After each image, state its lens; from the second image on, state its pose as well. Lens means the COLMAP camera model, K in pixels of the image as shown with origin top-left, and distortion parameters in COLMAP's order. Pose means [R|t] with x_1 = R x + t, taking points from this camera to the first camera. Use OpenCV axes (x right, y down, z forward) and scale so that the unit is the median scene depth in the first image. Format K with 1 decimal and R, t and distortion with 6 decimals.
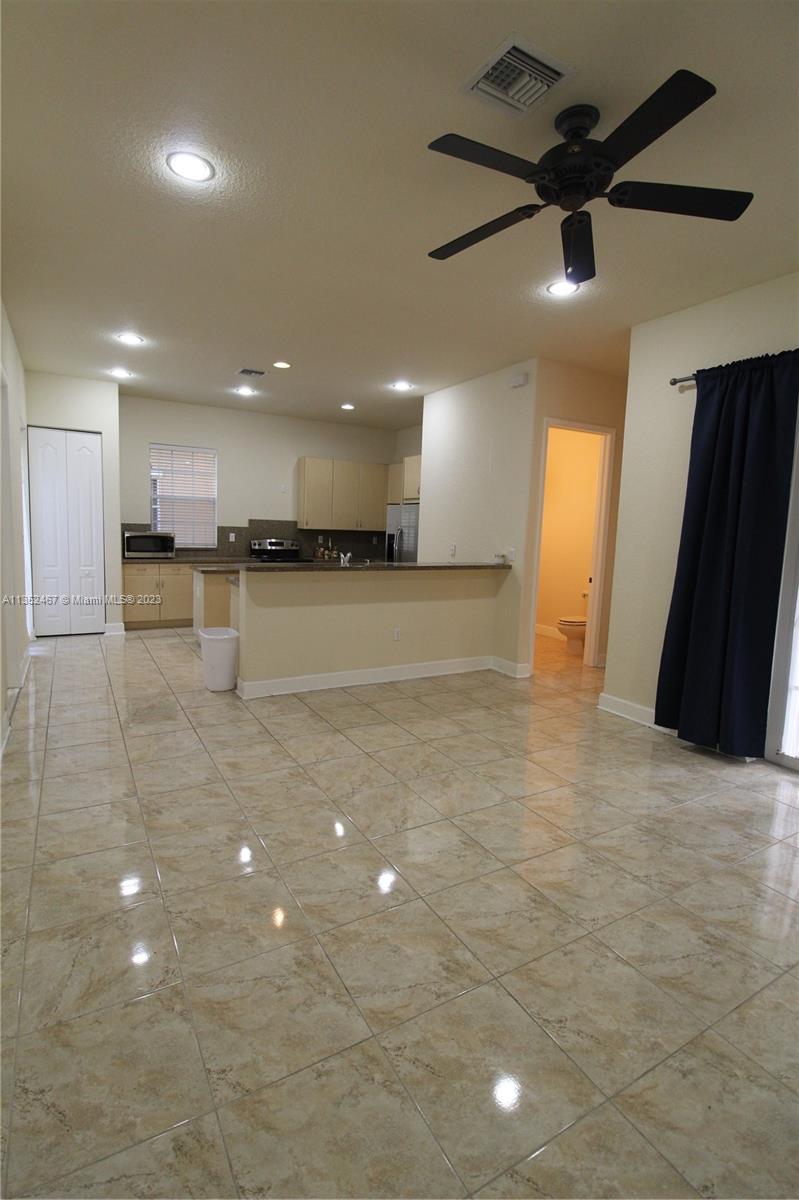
lens RADIAL K [[555.0, 0, 399.5], [0, 555.0, 600.0], [0, 0, 1]] dist [-0.001133, -0.004769]
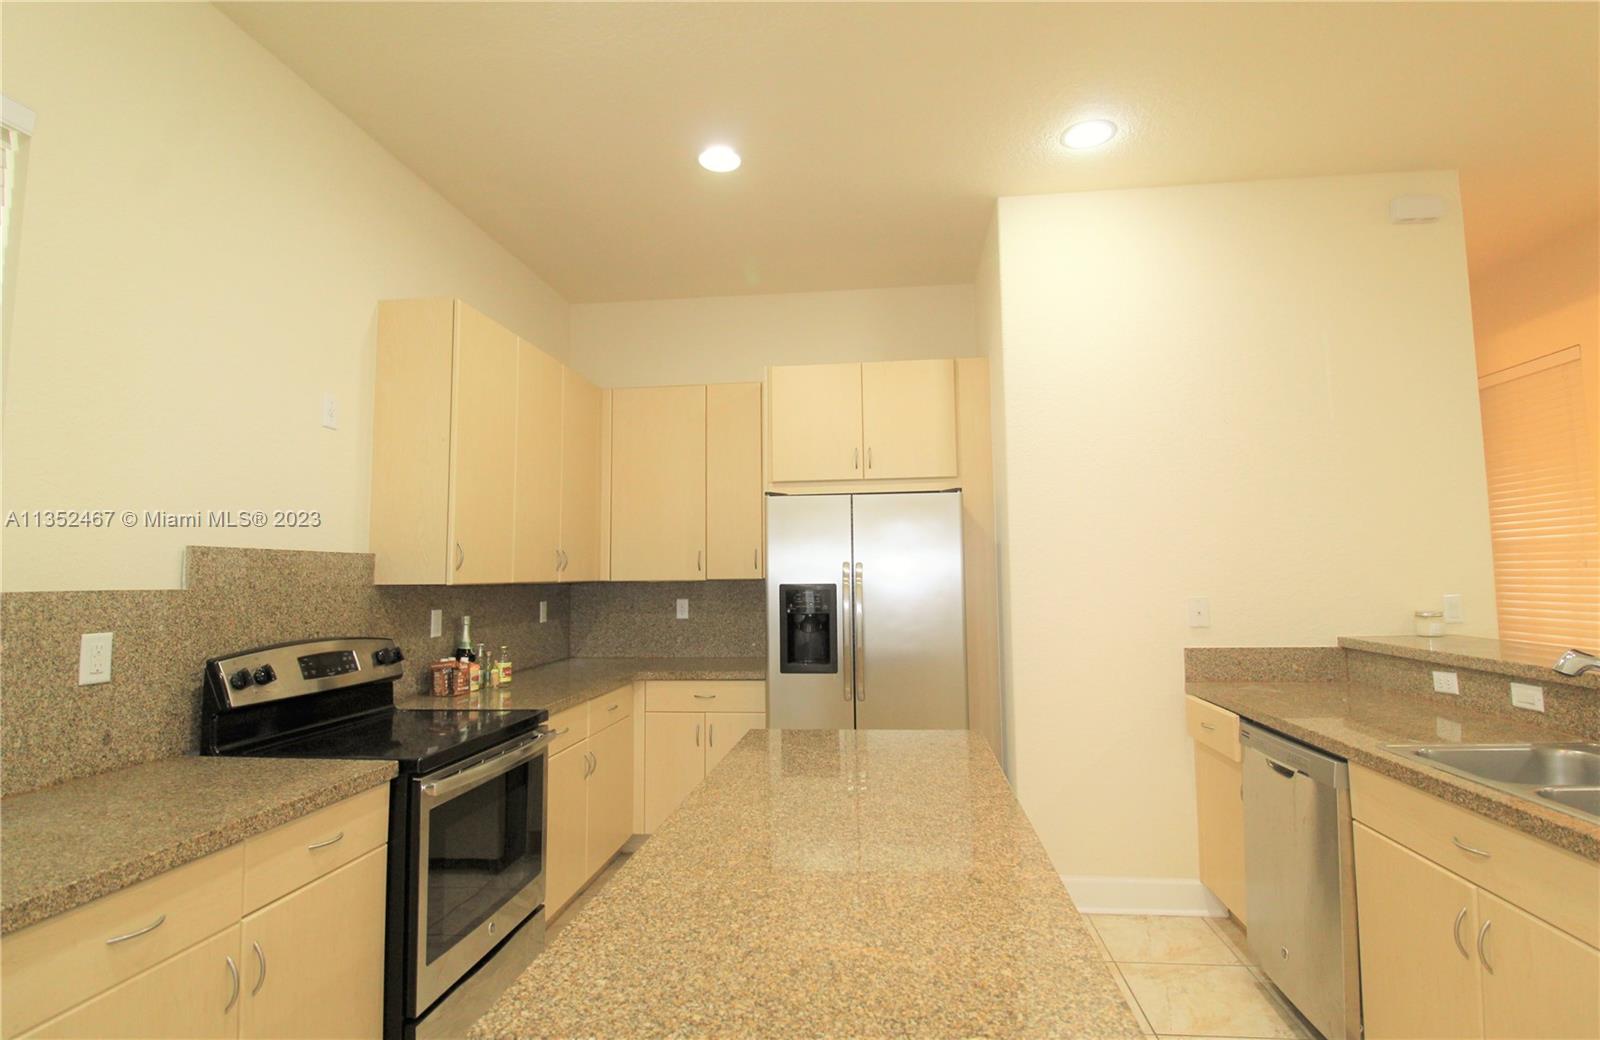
lens RADIAL K [[775.6, 0, 800.0], [0, 775.6, 520.0], [0, 0, 1]] dist [0.001984, -0.014142]
pose [[0.594731, 0.016223, 0.803761, -0.394104], [0.138166, 0.982857, -0.122071, -0.105629], [-0.791963, 0.183652, 0.582294, 0.765239]]
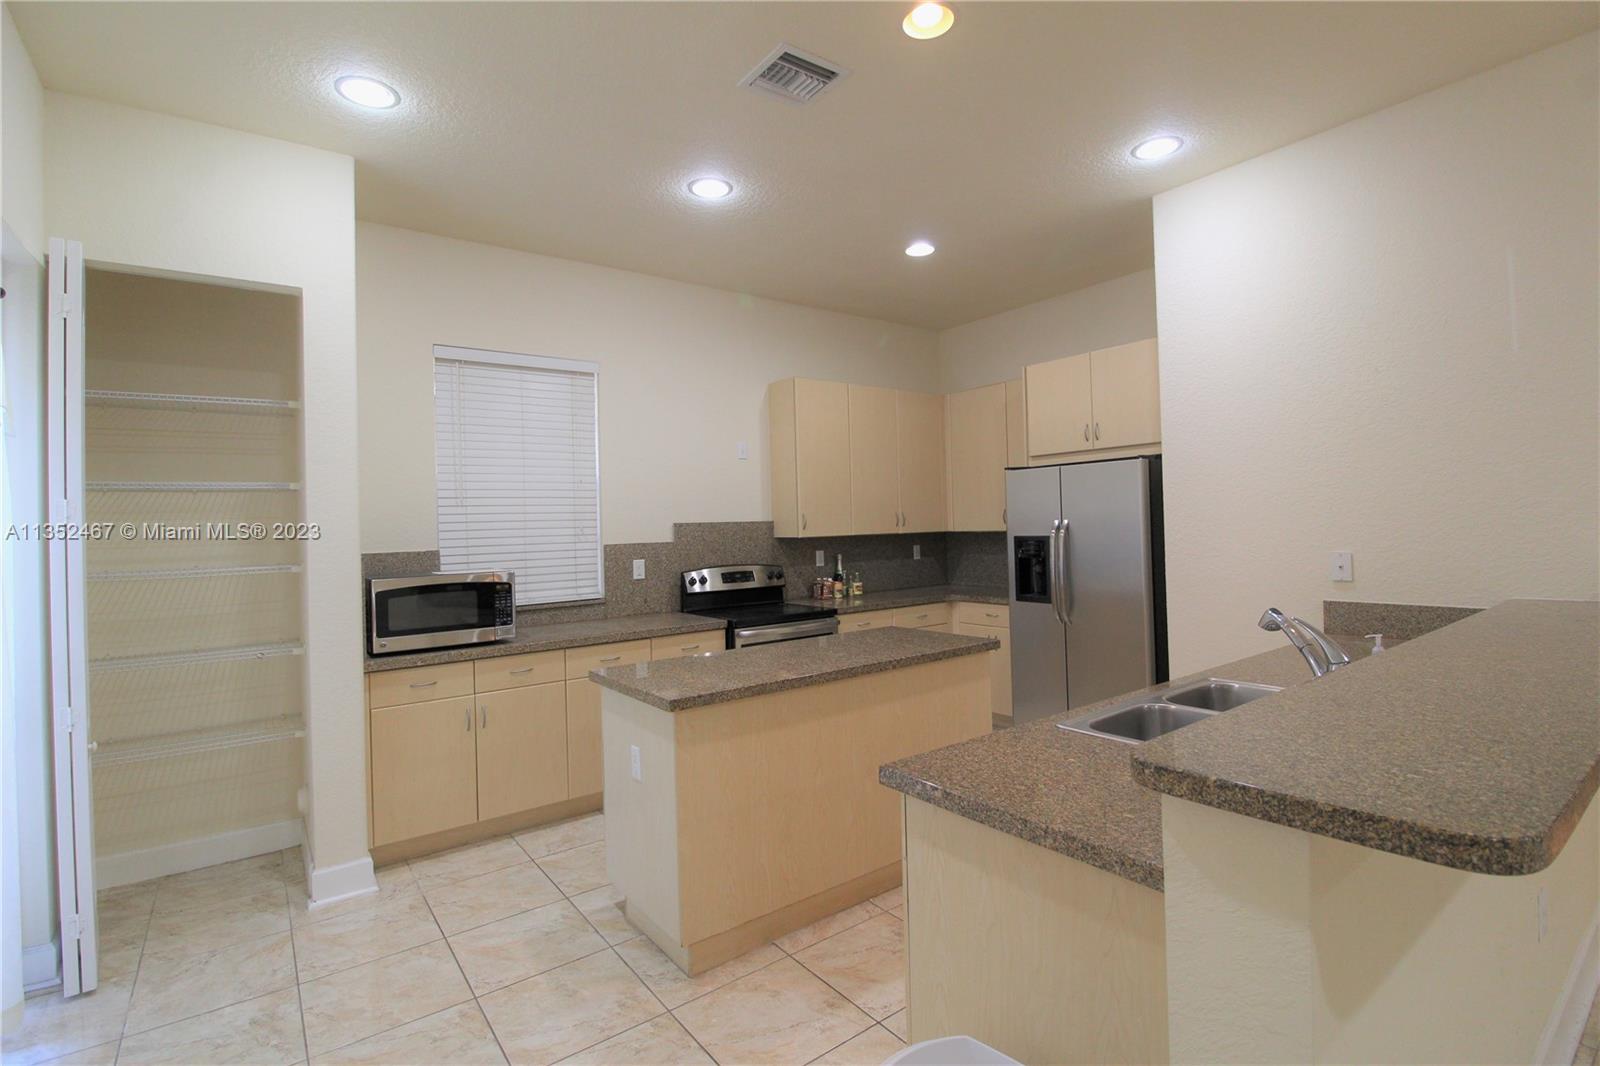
lens RADIAL K [[740.1, 0, 819.2], [0, 740.1, 529.5], [0, 0, 1]] dist [-0.001133, -0.004769]
pose [[0.989714, -0.062730, 0.128577, -0.259439], [0.078316, 0.989682, -0.119985, -0.071370], [-0.119724, 0.128820, 0.984414, 0.476749]]
